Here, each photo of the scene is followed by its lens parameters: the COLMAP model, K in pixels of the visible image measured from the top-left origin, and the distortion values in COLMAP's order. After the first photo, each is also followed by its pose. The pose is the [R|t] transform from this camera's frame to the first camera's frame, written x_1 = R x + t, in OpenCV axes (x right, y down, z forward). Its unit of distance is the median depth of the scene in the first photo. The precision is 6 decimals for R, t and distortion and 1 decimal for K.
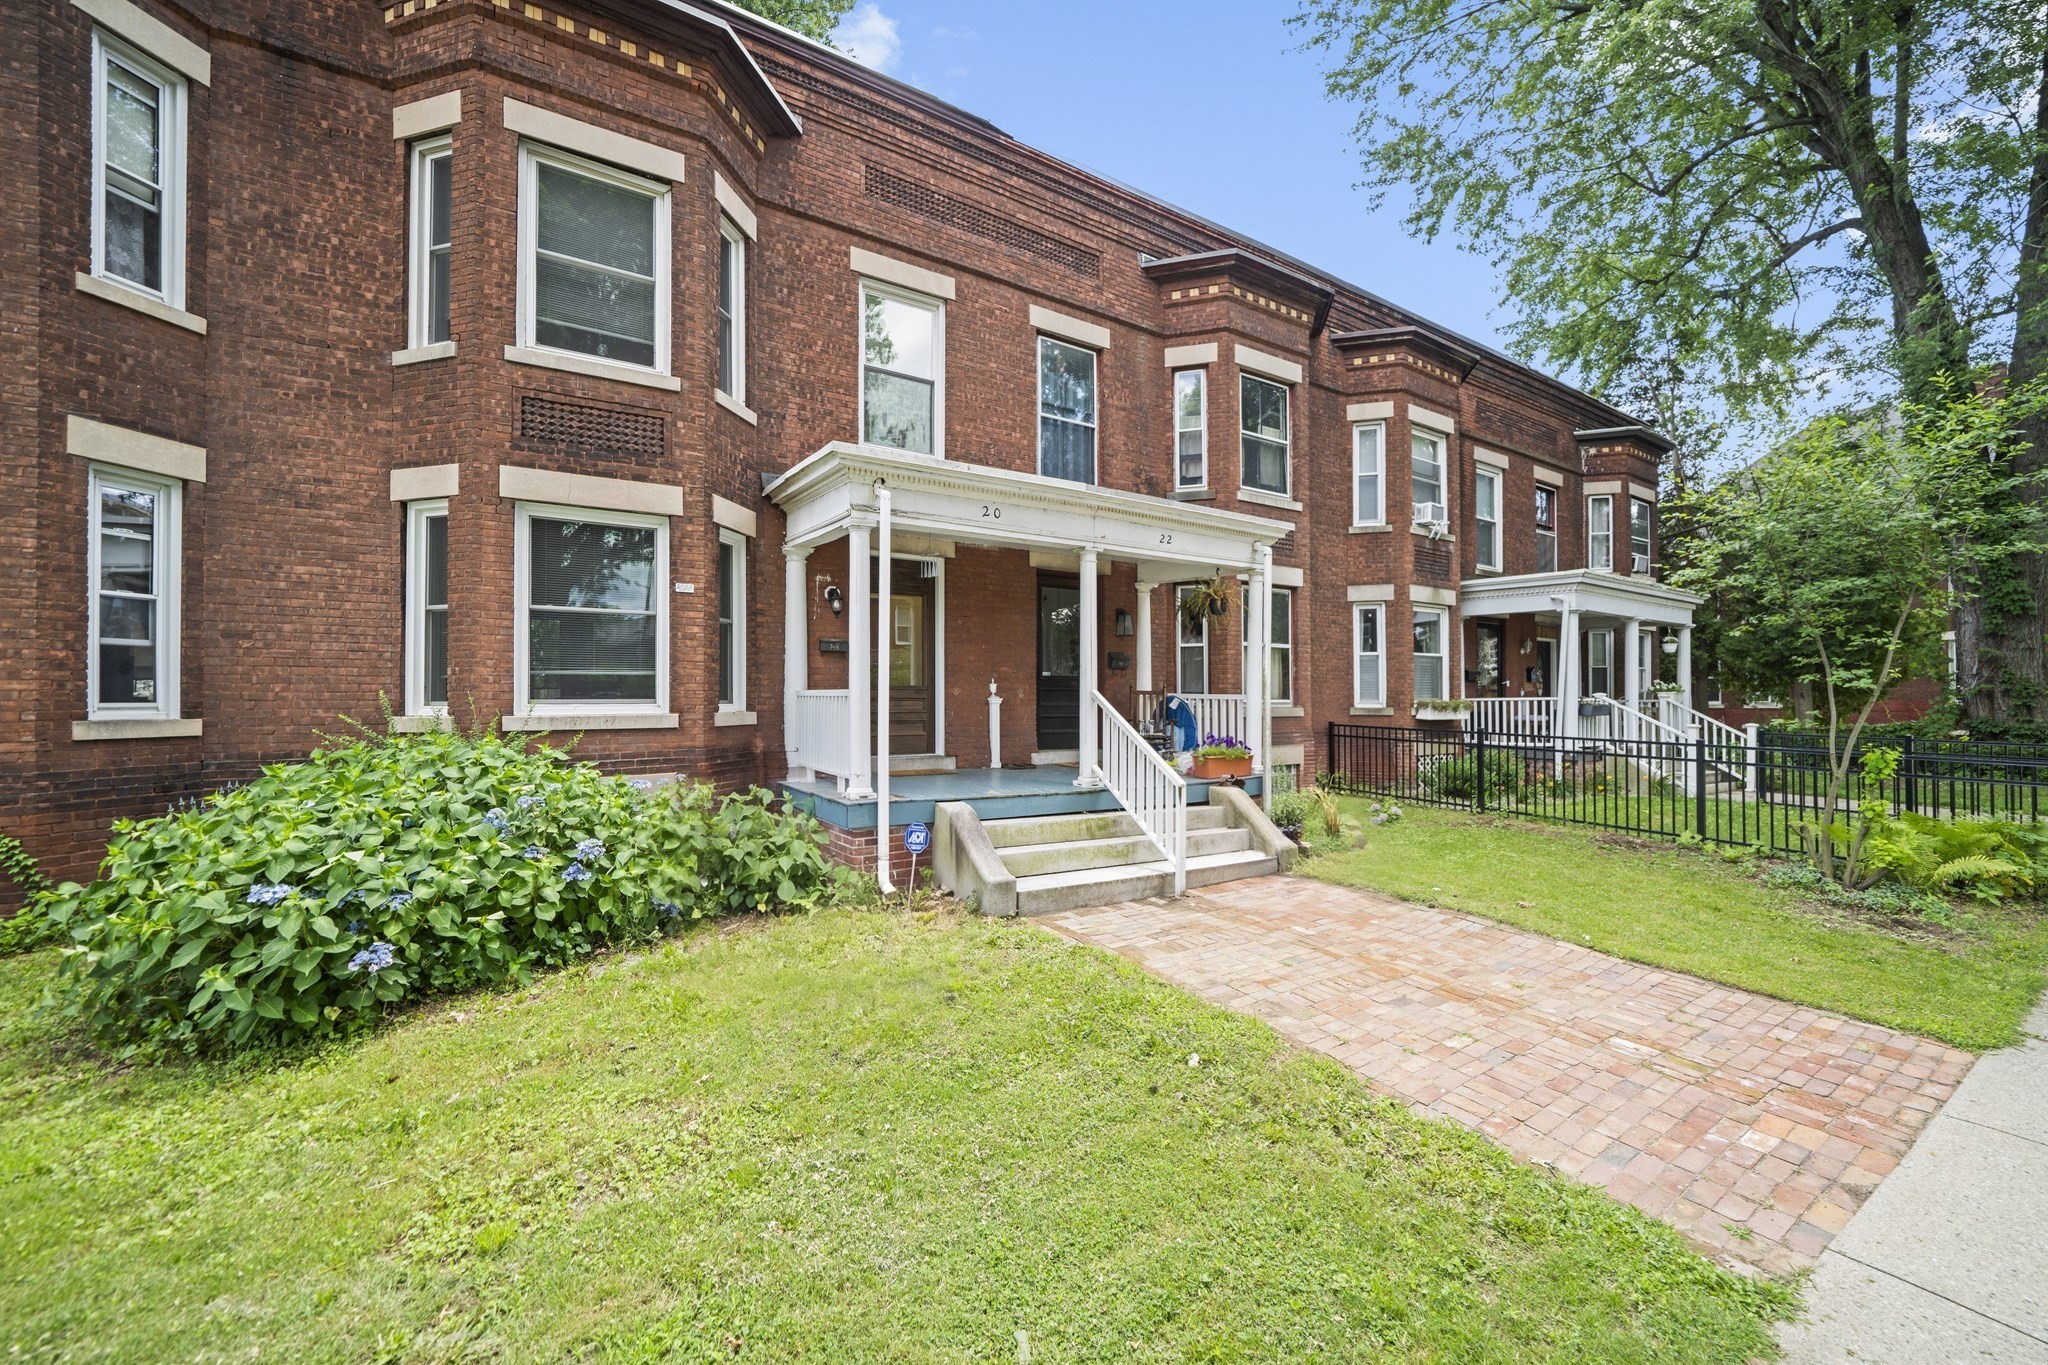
lens RADIAL K [[719.4, 0, 1033.2], [0, 719.4, 718.0], [0, 0, 1]] dist [-0.002461, -0.000318]
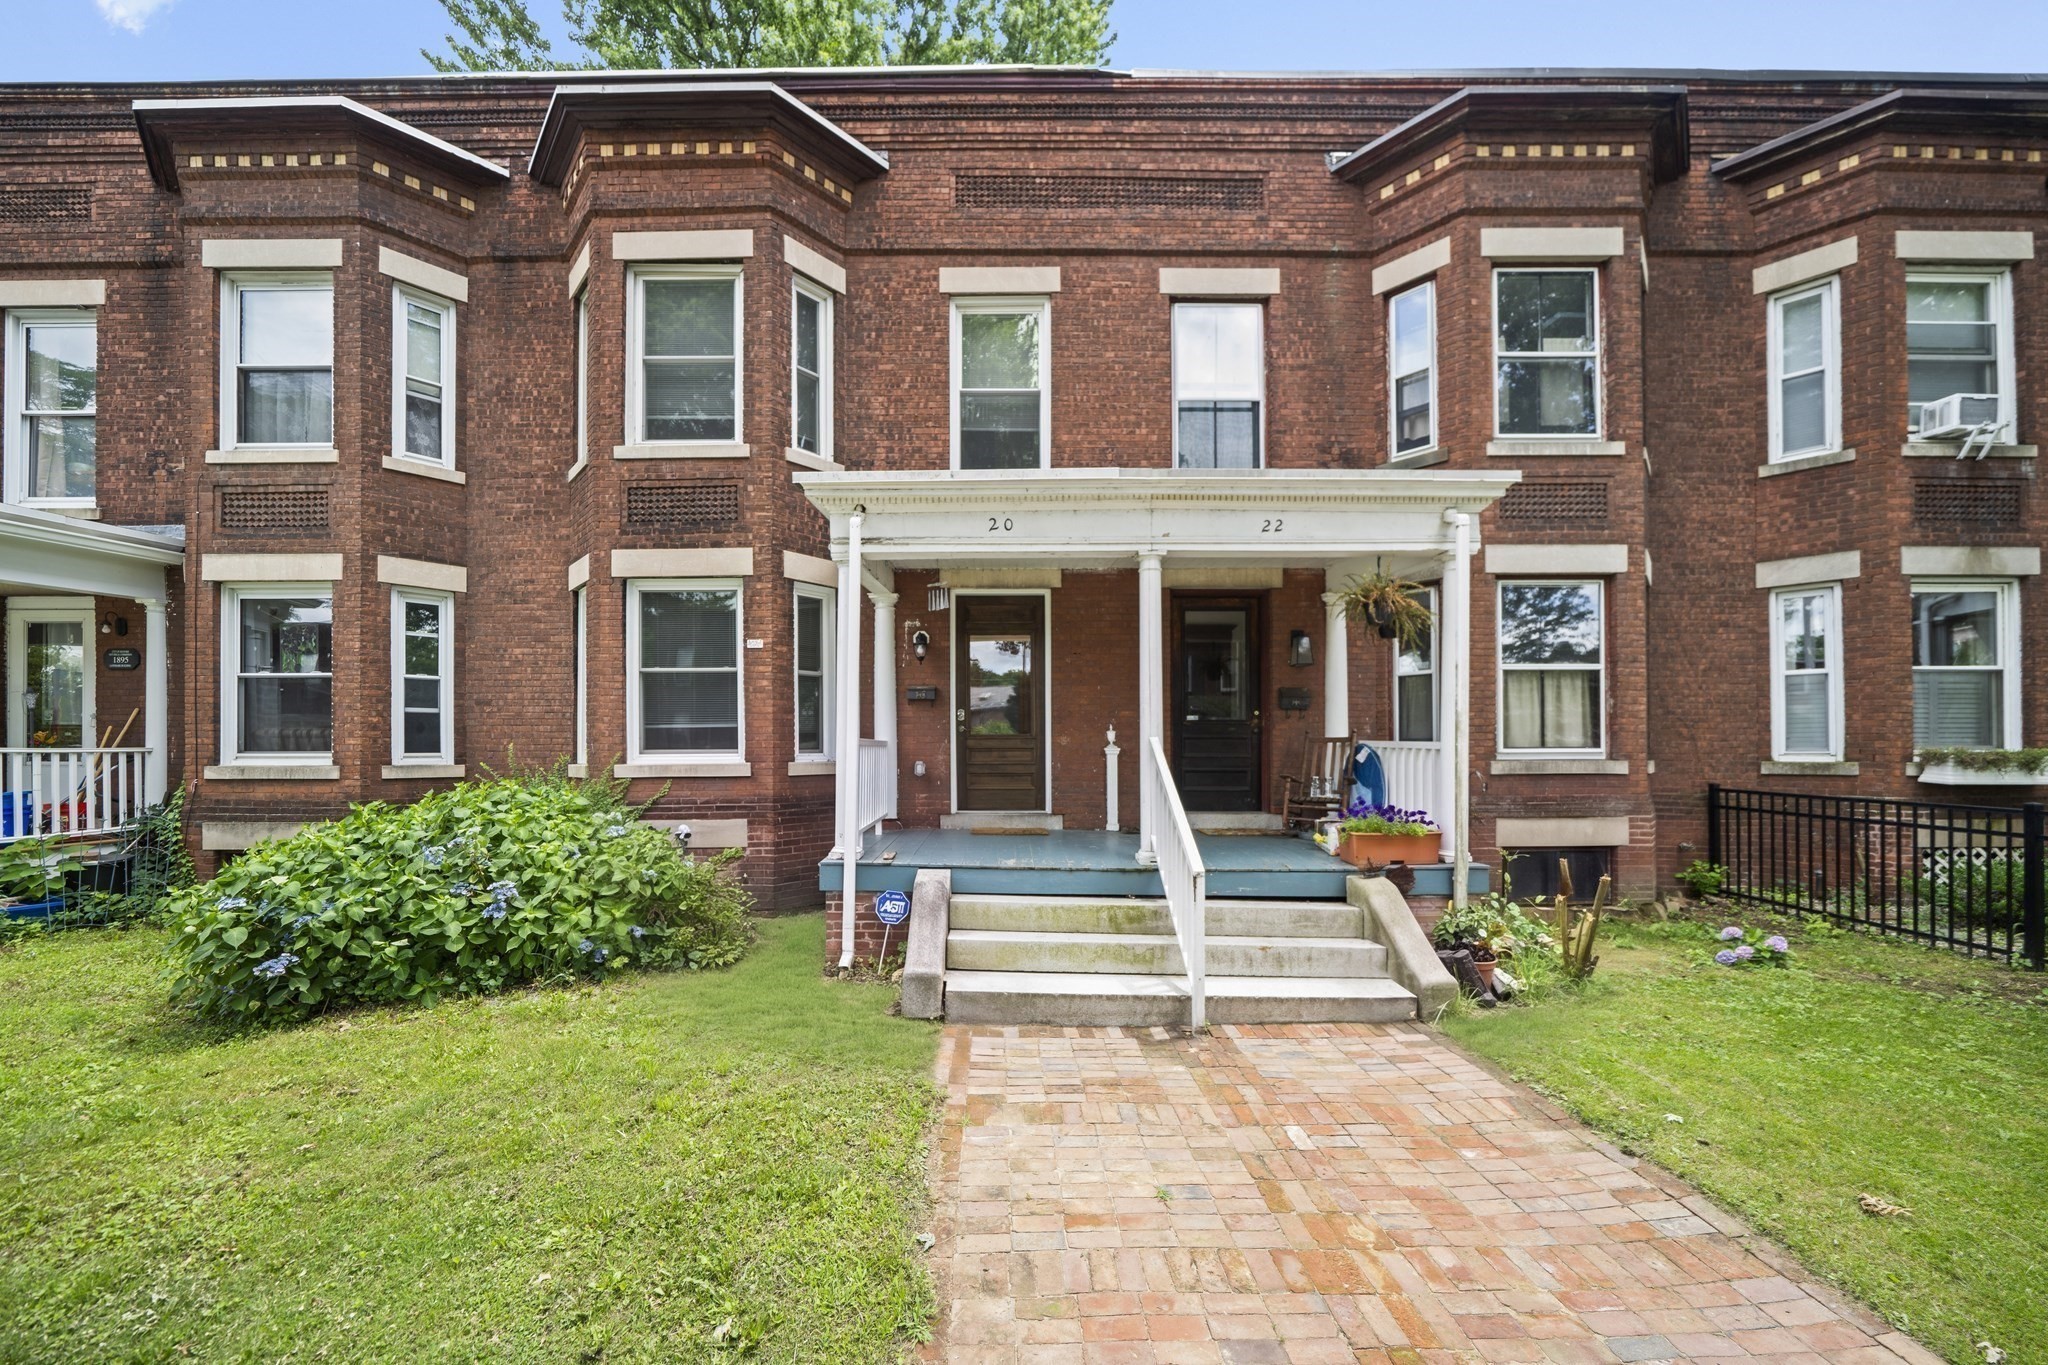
lens RADIAL K [[718.1, 0, 1010.1], [0, 718.1, 765.9], [0, 0, 1]] dist [-0.004301, -0.000176]
pose [[0.864132, 0.010196, -0.503161, 0.353476], [-0.011109, 0.999938, 0.001185, -0.007945], [0.503142, 0.004566, 0.864192, 0.276866]]
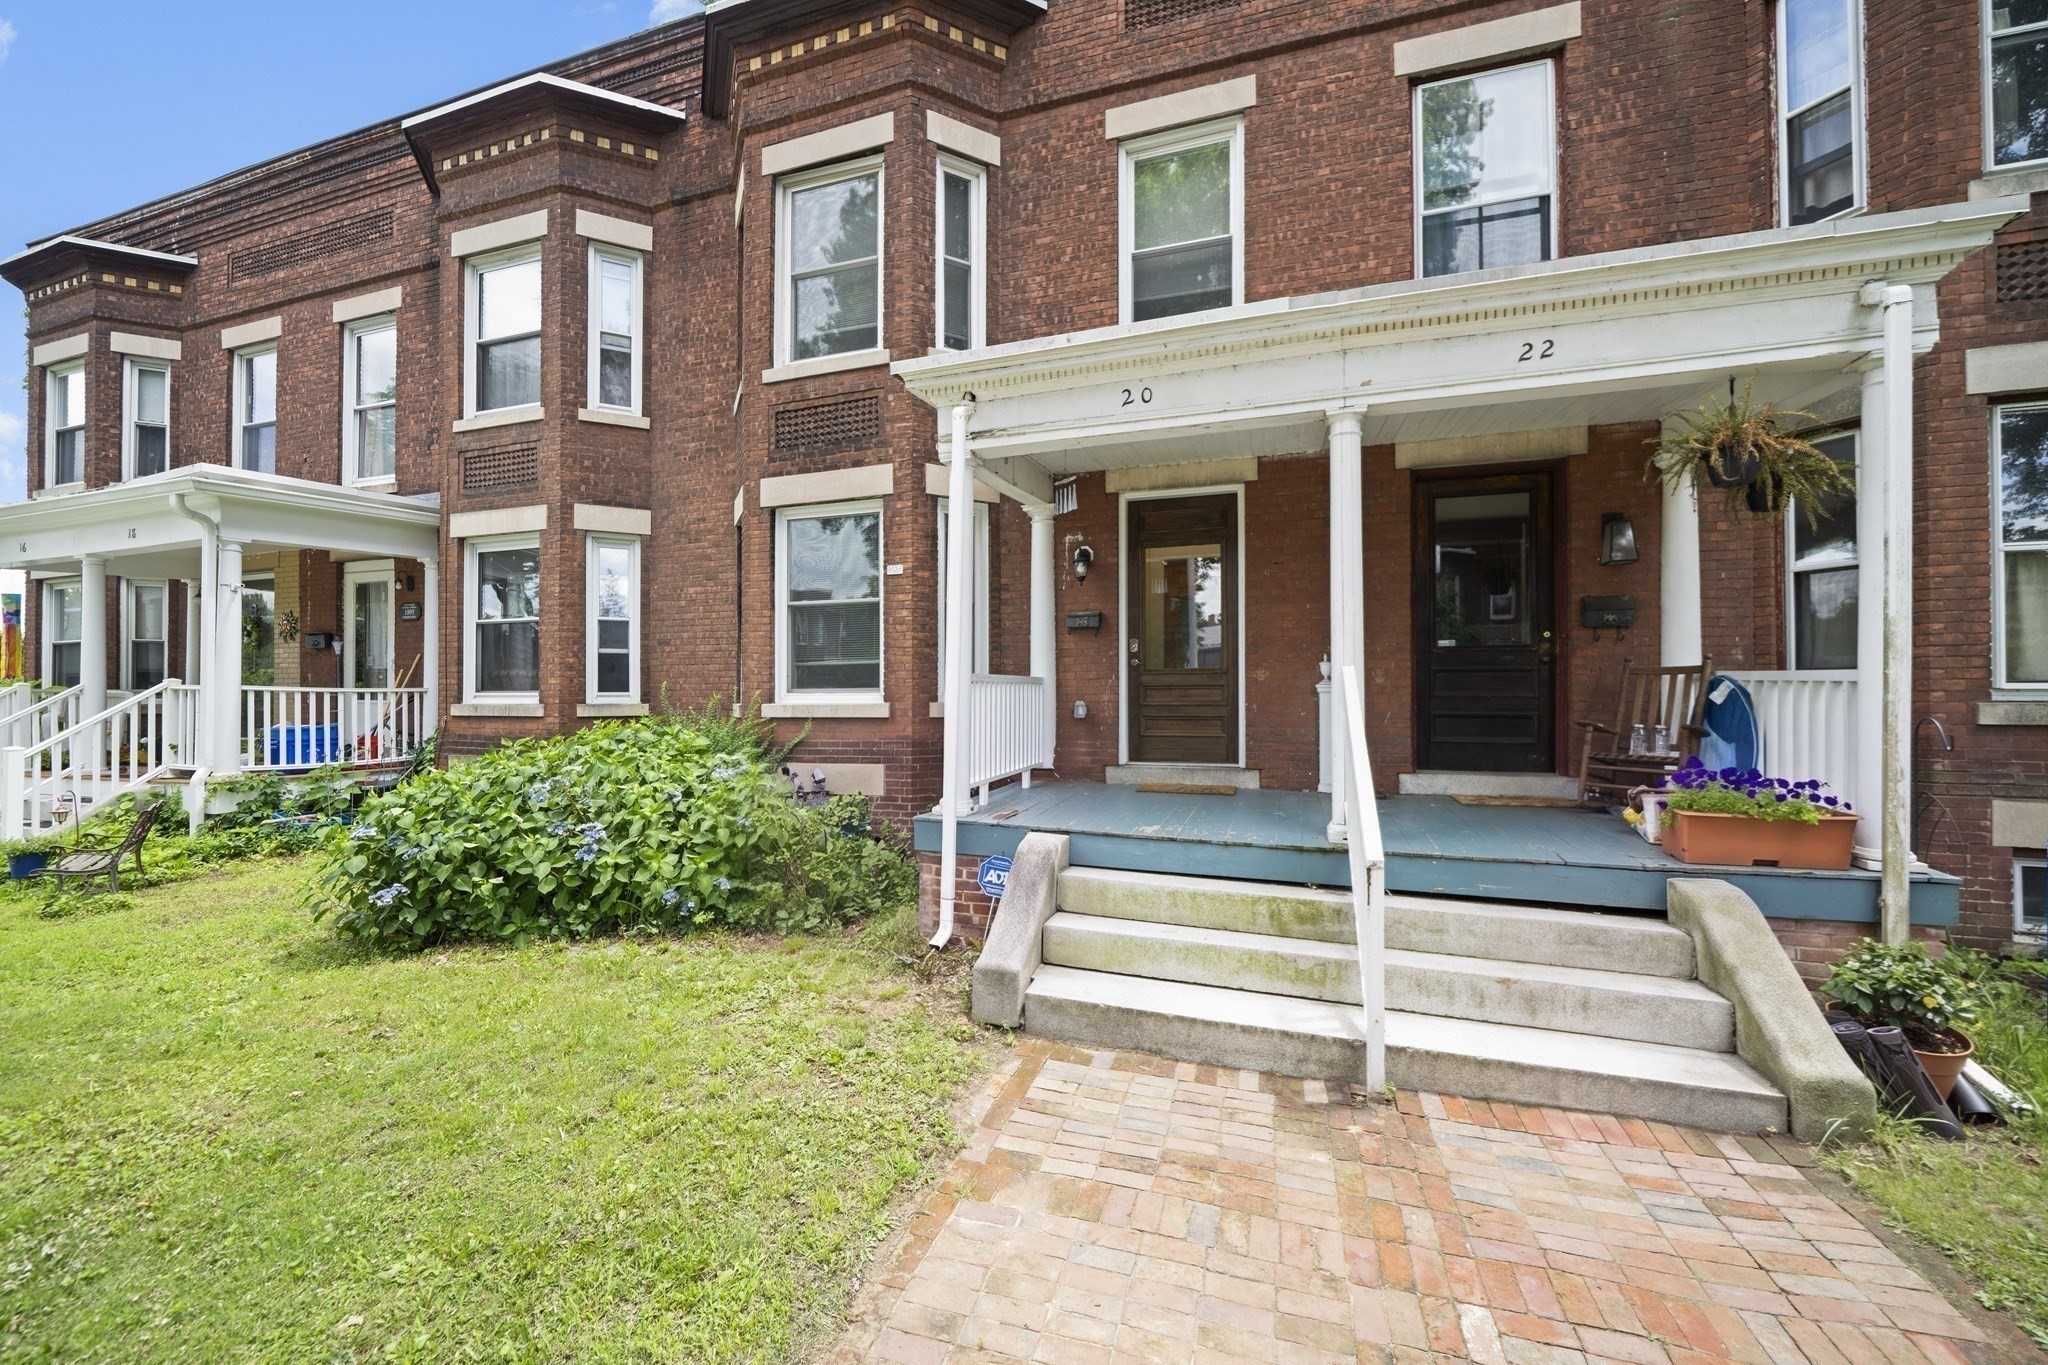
lens RADIAL K [[782.5, 0, 1030.8], [0, 782.5, 704.3], [0, 0, 1]] dist [-0.003266, -0.000025]
pose [[0.665233, 0.008291, -0.746590, 0.388419], [-0.016124, 0.999865, -0.003263, -0.003988], [0.746462, 0.014208, 0.665276, 0.441040]]
